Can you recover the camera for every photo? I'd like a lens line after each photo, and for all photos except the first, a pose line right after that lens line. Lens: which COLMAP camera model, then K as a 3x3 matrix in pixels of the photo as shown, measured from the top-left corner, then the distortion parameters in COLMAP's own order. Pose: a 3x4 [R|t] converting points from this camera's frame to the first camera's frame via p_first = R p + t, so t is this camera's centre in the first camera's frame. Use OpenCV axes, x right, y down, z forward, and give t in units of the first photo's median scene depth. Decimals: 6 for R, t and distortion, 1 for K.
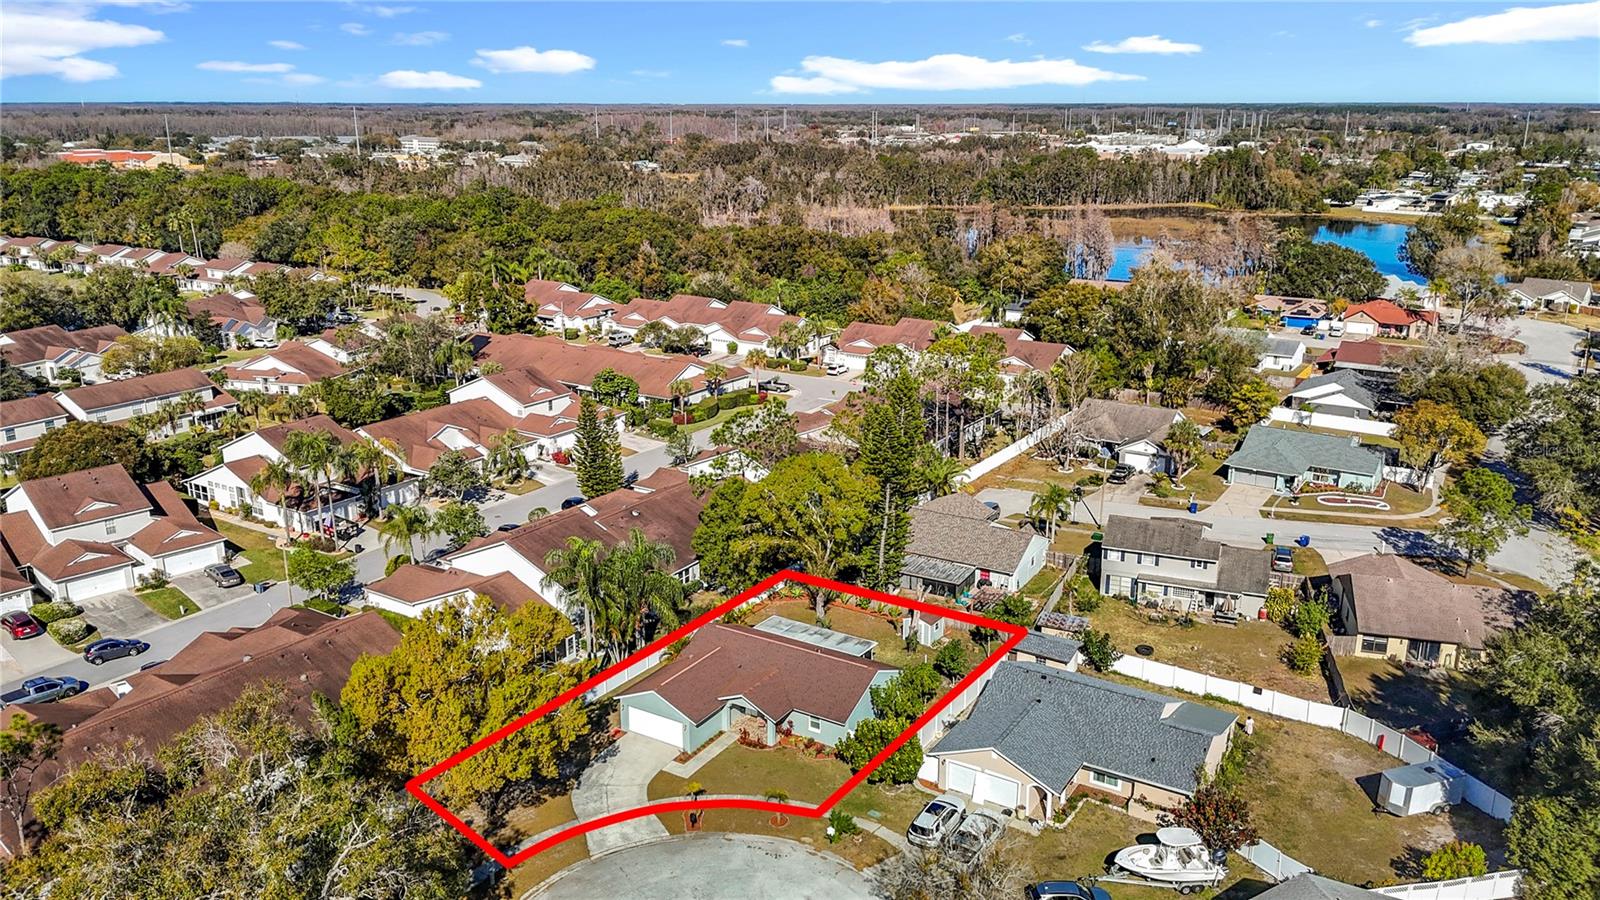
lens RADIAL K [[1202.0, 0, 795.5], [0, 1202.0, 409.4], [0, 0, 1]] dist [0.087992, -0.100867]
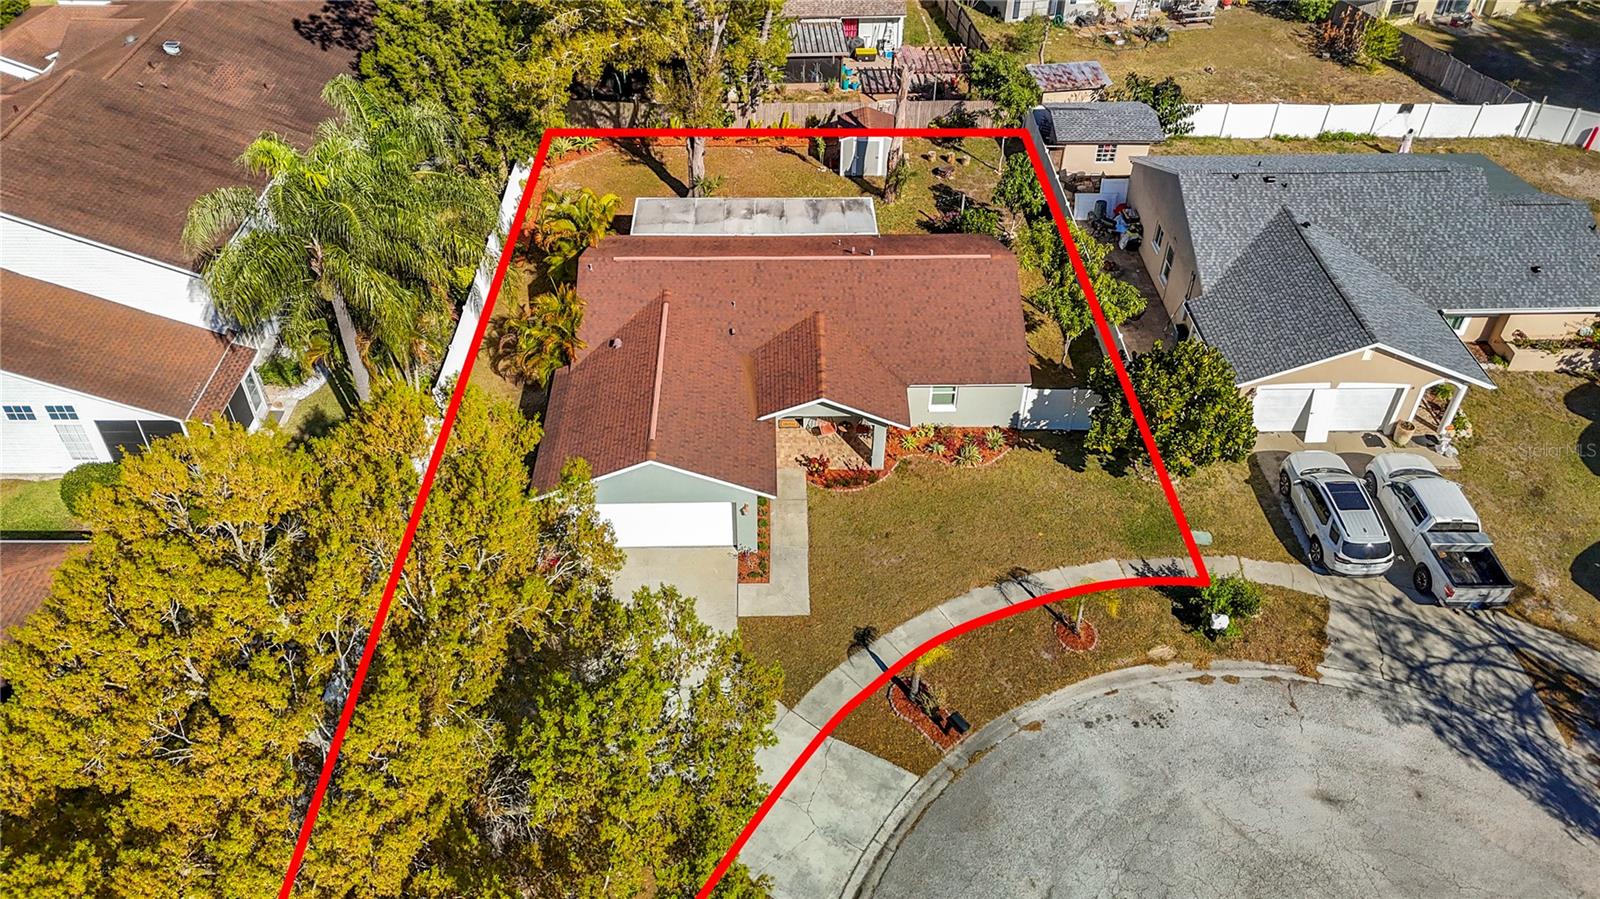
lens RADIAL K [[1159.4, 0, 795.1], [0, 1159.4, 443.6], [0, 0, 1]] dist [0.092554, -0.094001]
pose [[0.834555, -0.354539, 0.421687, -0.202925], [0.123289, 0.866192, 0.484263, 0.035070], [-0.536952, -0.352155, 0.766596, 0.564152]]
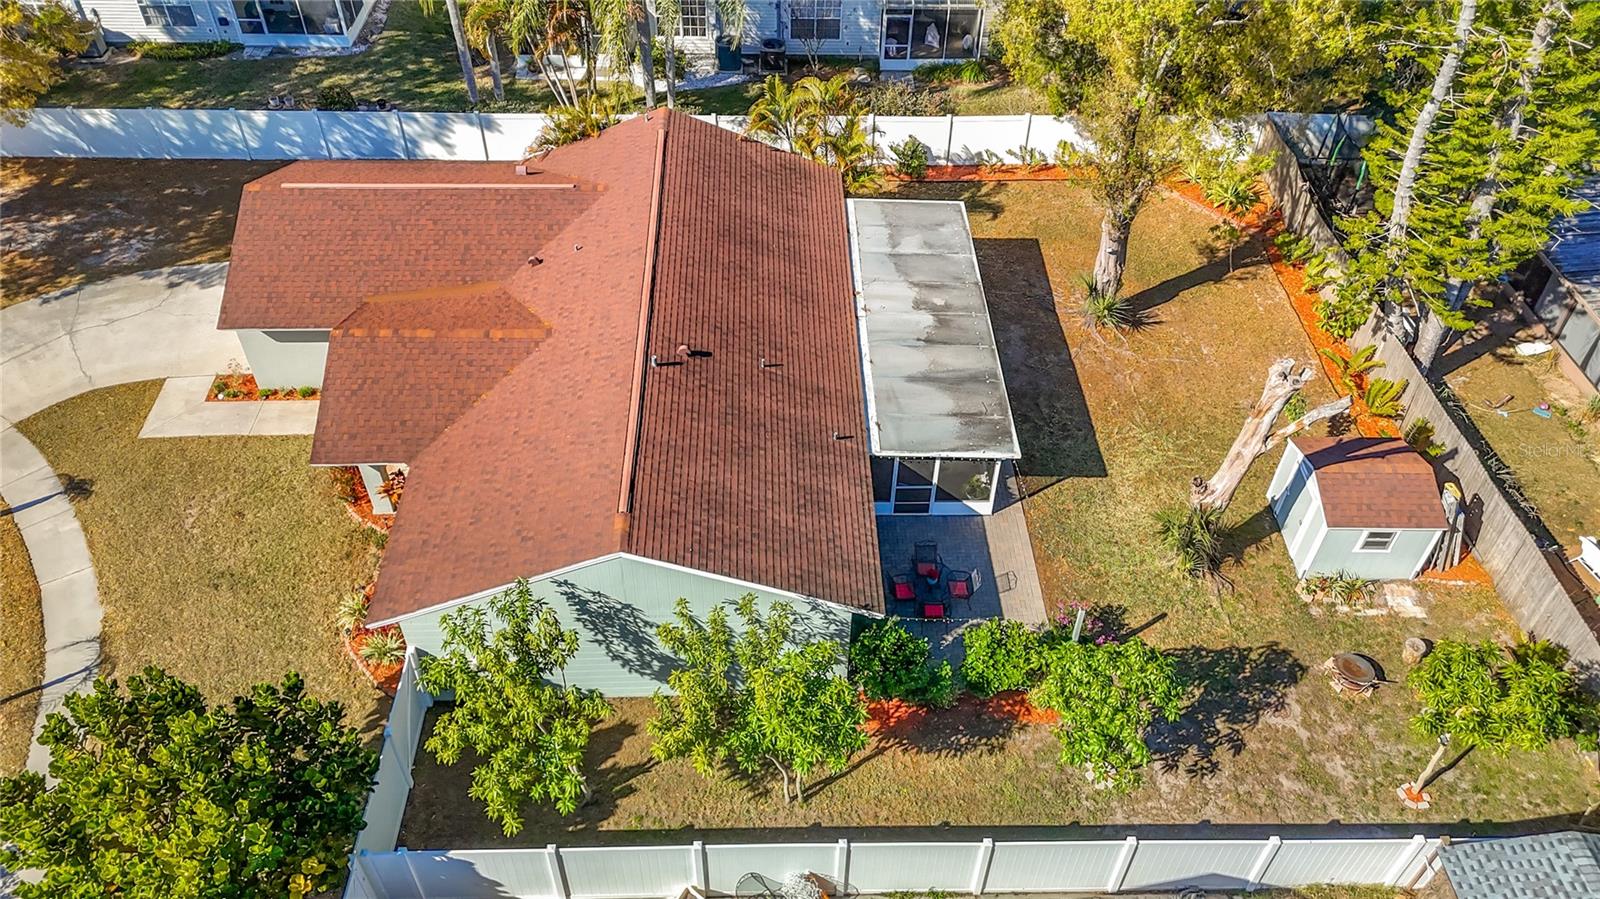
lens RADIAL K [[1179.3, 0, 808.3], [0, 1179.3, 410.3], [0, 0, 1]] dist [0.085117, -0.105509]
pose [[0.559418, 0.574713, -0.597290, 0.186306], [-0.216458, 0.796881, 0.564027, 0.043167], [0.800123, -0.186238, 0.570191, 0.773438]]
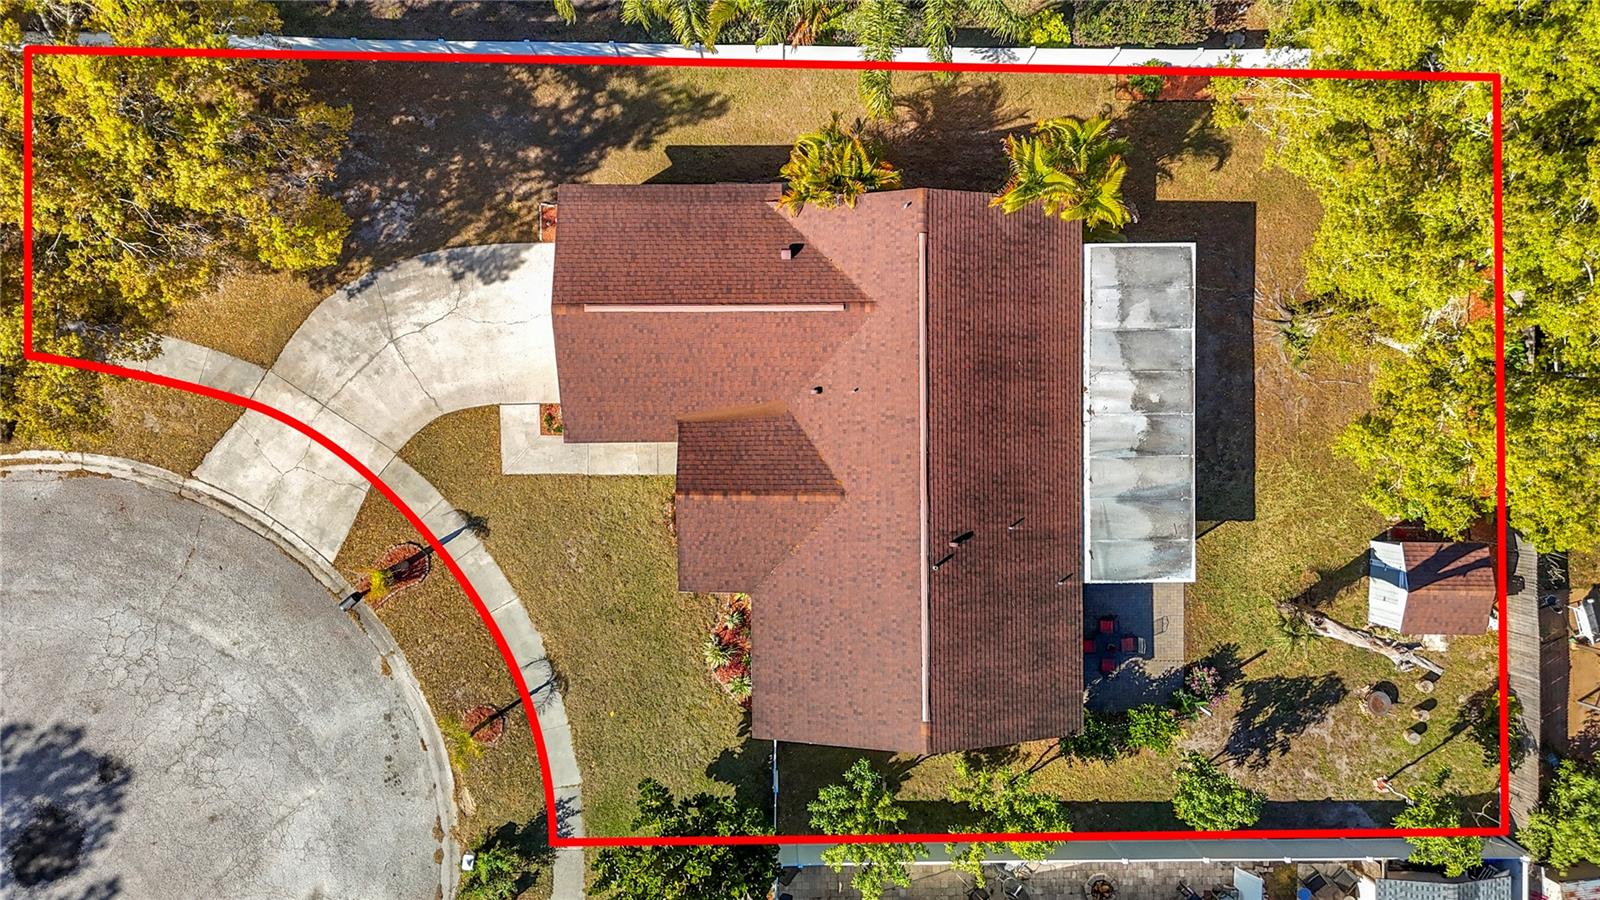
lens RADIAL K [[1178.3, 0, 794.6], [0, 1178.3, 459.7], [0, 0, 1]] dist [0.073671, -0.092198]
pose [[0.538629, 0.842161, 0.025382, -0.036804], [-0.220846, 0.112048, 0.968851, -0.127824], [0.813084, -0.527457, 0.246340, 0.793280]]
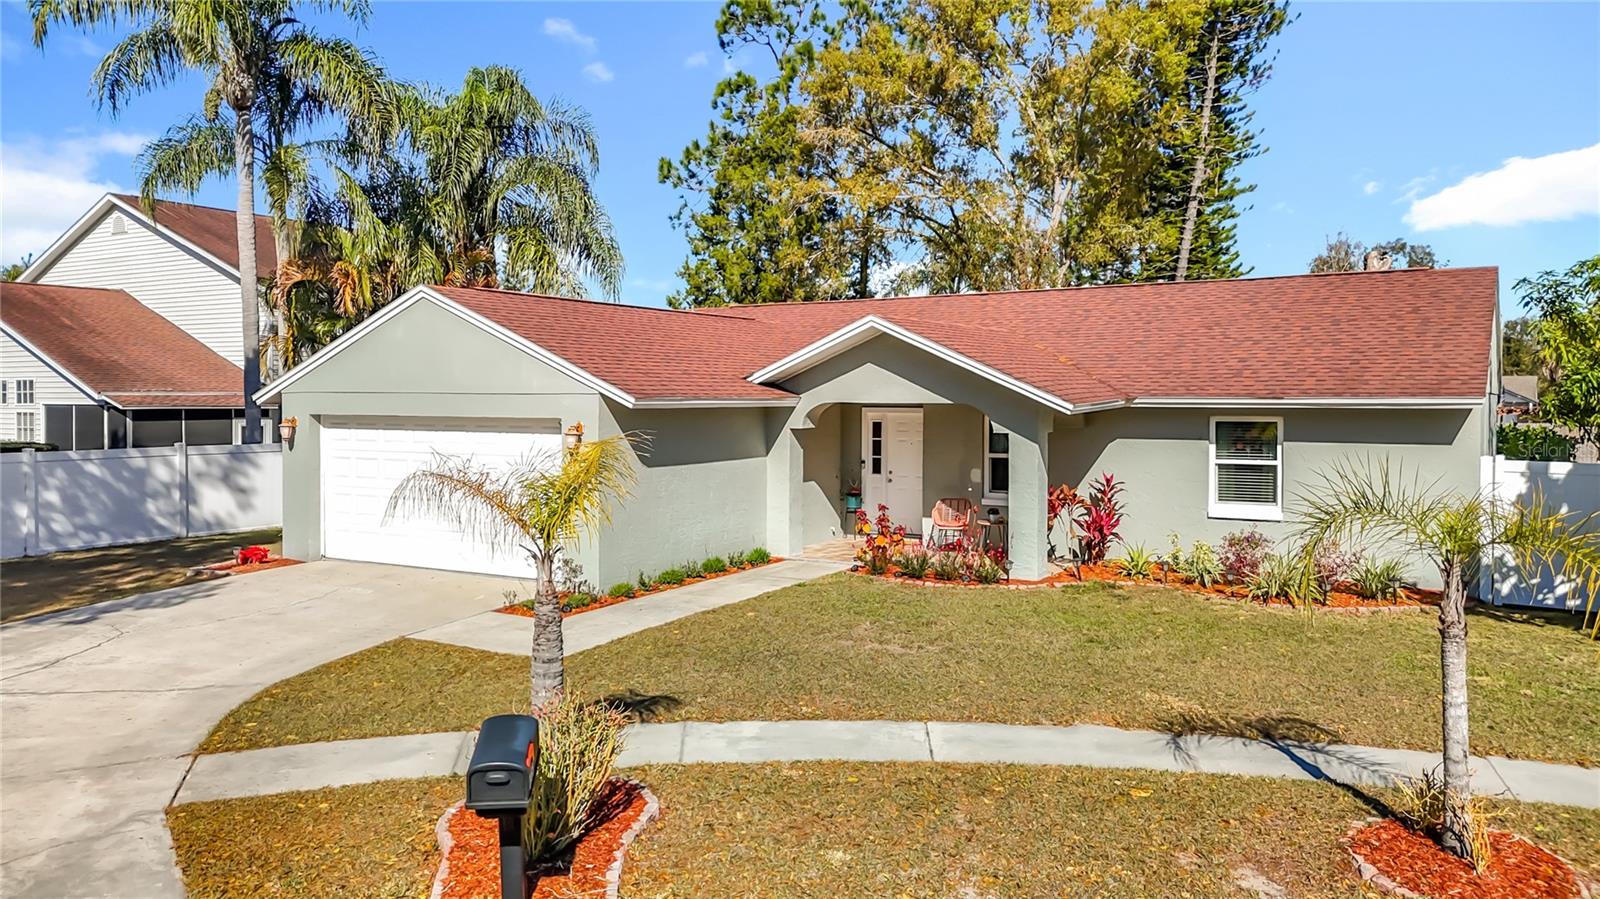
lens RADIAL K [[1176.1, 0, 800.0], [0, 1176.1, 449.5], [0, 0, 1]] dist [0.059865, -0.003380]
pose [[0.999909, 0.003492, 0.013058, -0.049633], [-0.000893, 0.981007, -0.193968, 0.248455], [-0.013487, 0.193939, 0.980921, 0.688986]]
